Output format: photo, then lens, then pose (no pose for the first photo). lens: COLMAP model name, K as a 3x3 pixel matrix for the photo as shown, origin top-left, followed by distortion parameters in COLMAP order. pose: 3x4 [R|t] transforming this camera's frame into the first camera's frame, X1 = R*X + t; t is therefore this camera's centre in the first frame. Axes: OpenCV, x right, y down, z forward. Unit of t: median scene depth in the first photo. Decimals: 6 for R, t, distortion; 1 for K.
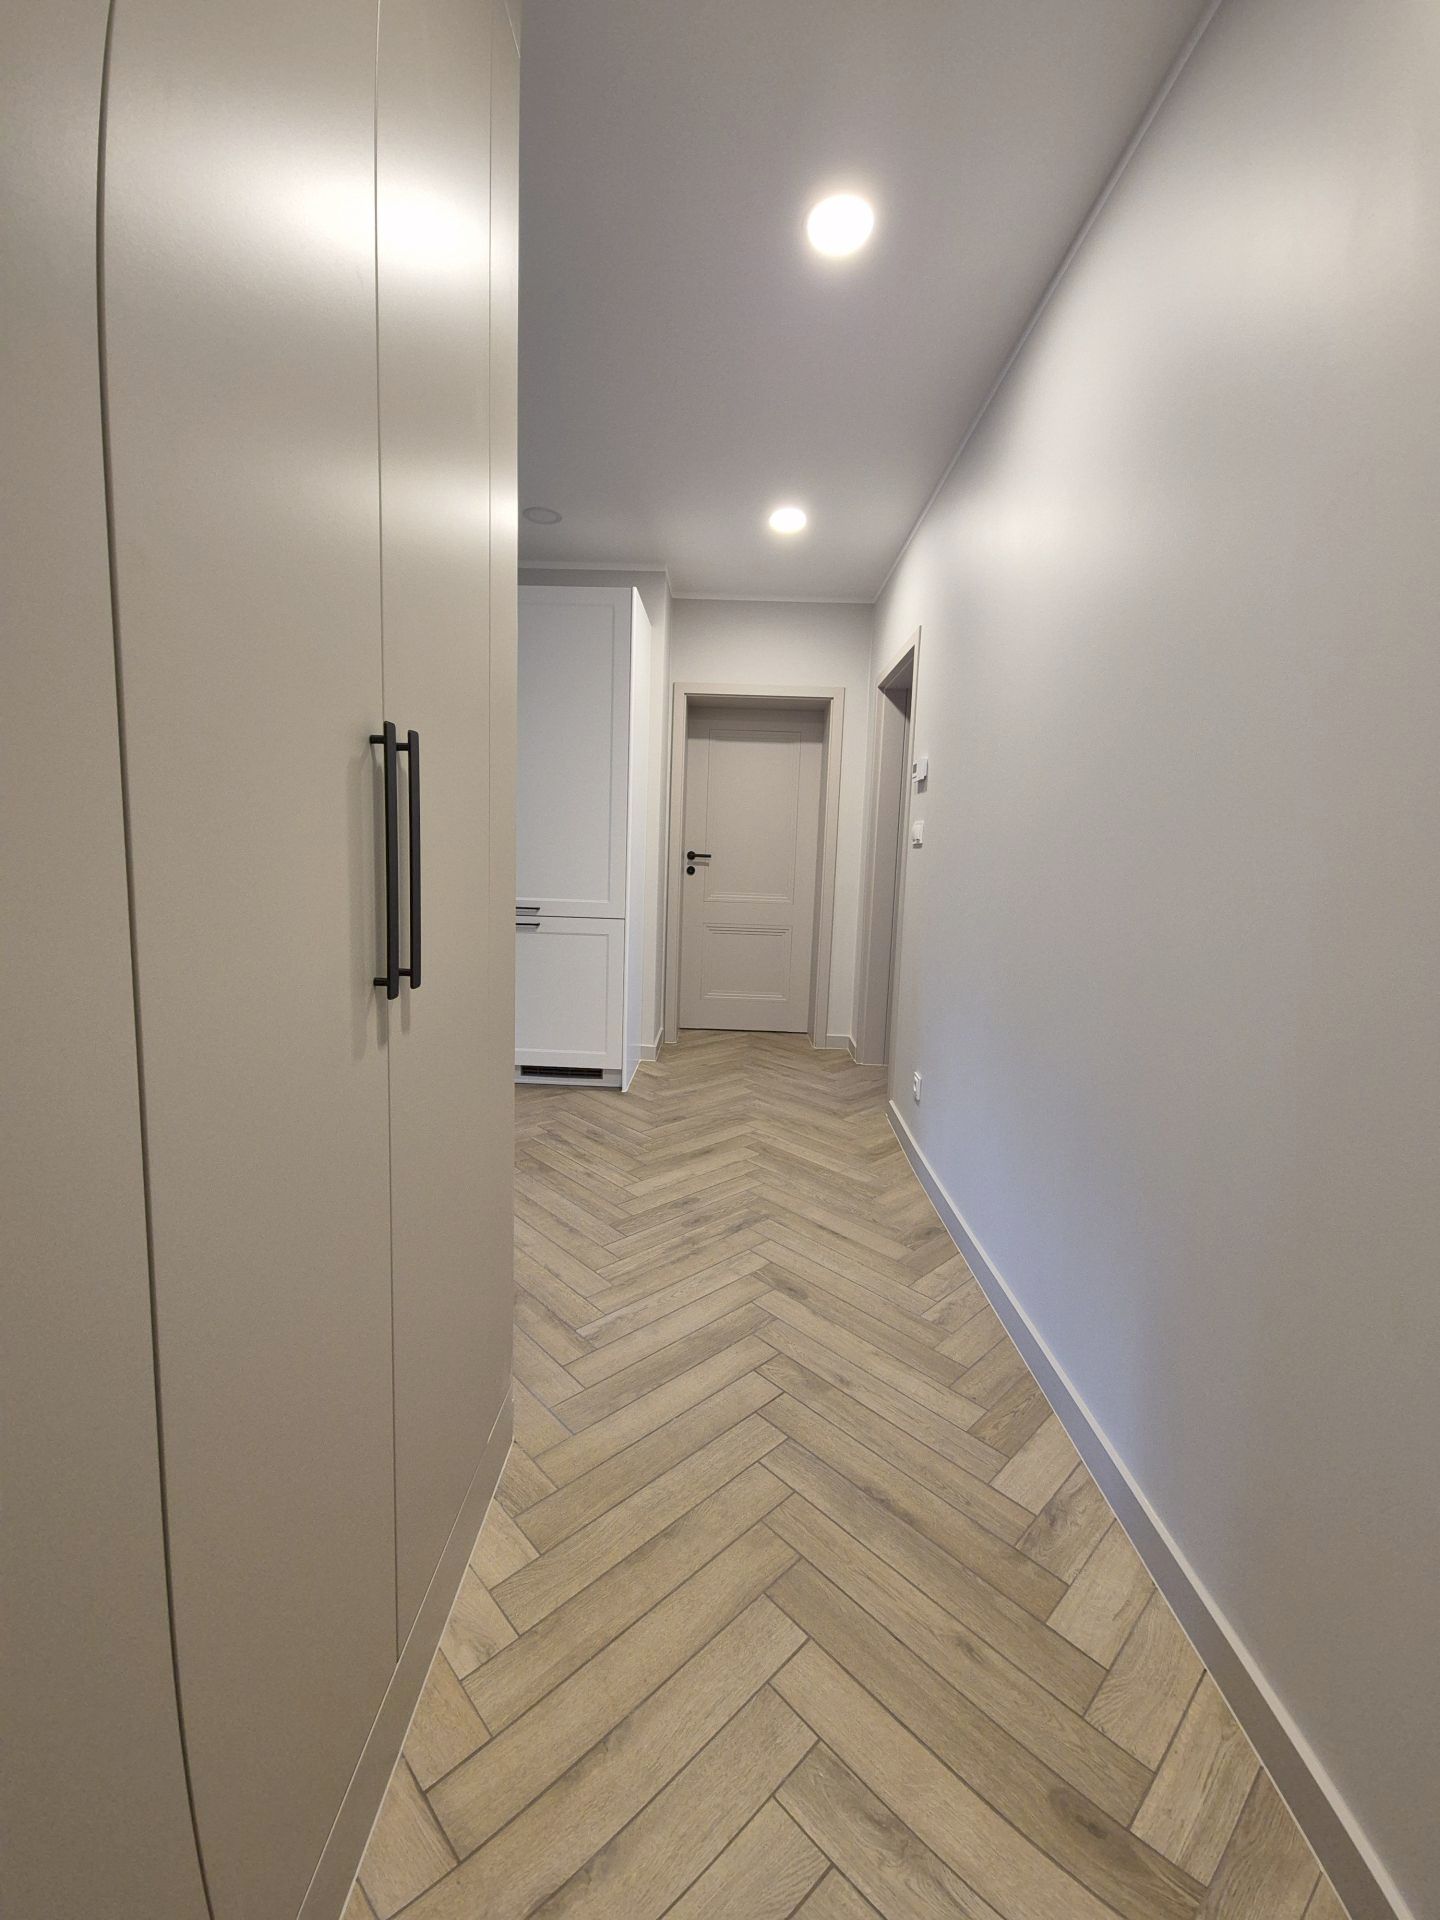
lens RADIAL K [[772.3, 0, 720.0], [0, 772.3, 960.0], [0, 0, 1]] dist [0.065891, -0.035503]
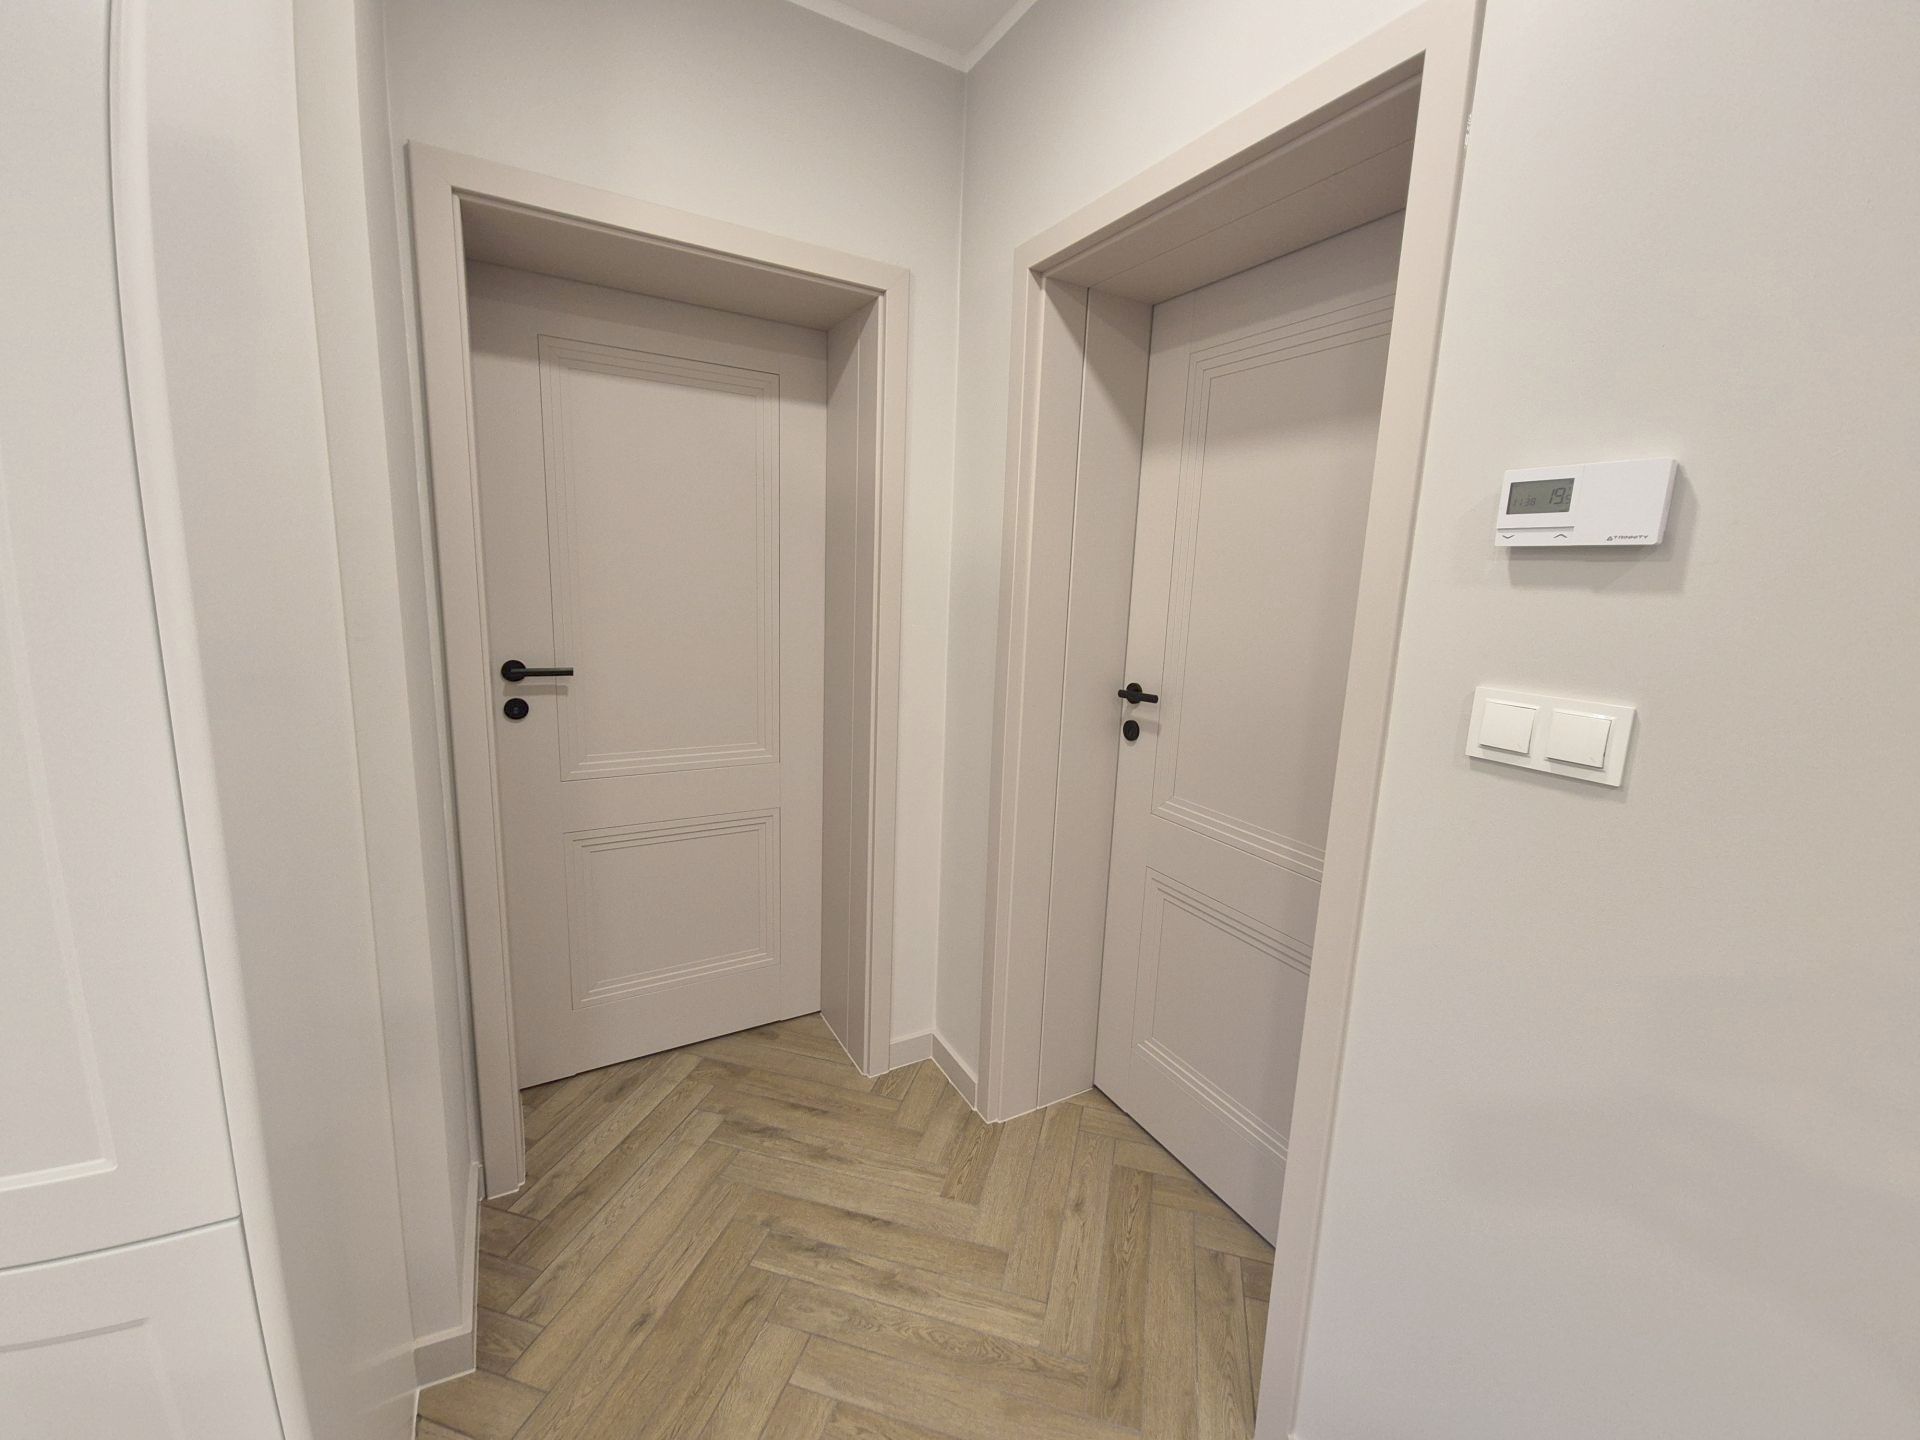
lens RADIAL K [[781.2, 0, 960.0], [0, 781.2, 720.0], [0, 0, 1]] dist [0.001455, 0.000103]
pose [[0.864435, -0.095008, 0.493685, -0.041345], [0.060399, 0.994495, 0.085629, -0.137057], [-0.499103, -0.044202, 0.865415, 0.578014]]
